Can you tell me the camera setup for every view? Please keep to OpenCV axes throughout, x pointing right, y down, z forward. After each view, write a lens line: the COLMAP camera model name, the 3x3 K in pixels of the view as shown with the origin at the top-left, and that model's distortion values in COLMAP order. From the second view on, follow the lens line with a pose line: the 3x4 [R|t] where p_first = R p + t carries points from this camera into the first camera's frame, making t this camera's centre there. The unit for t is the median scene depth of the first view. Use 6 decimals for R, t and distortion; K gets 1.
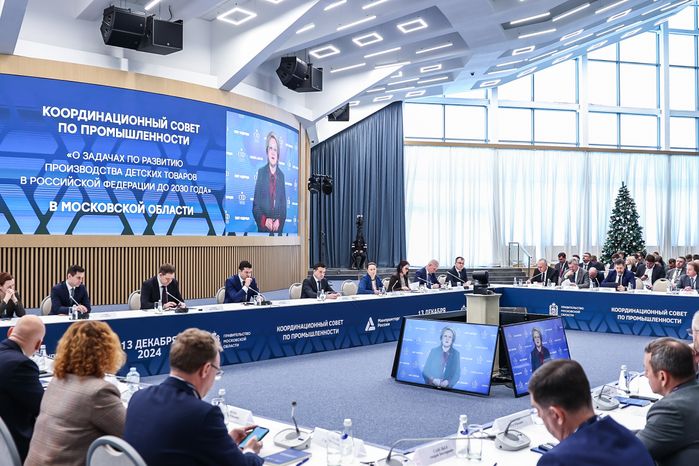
lens RADIAL K [[447.0, 0, 349.5], [0, 447.0, 233.0], [0, 0, 1]] dist [-0.023465, 0.000049]
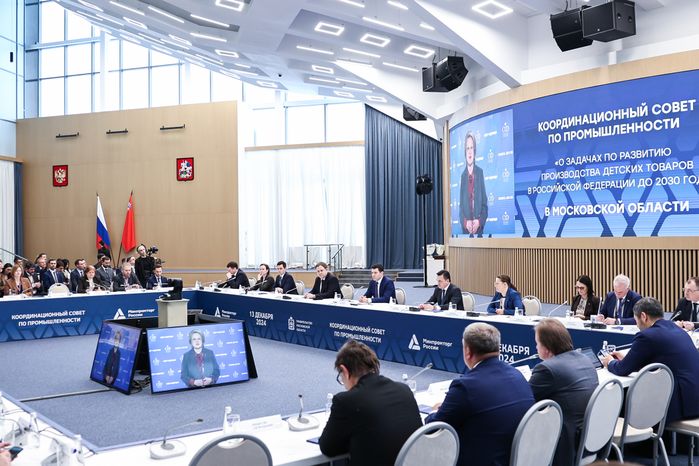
lens RADIAL K [[447.0, 0, 349.5], [0, 447.0, 233.0], [0, 0, 1]] dist [-0.023465, 0.000049]
pose [[0.391707, -0.021656, -0.919835, 0.160547], [0.017649, 0.999716, -0.016021, 0.001895], [0.919921, -0.009959, 0.391978, 0.115136]]
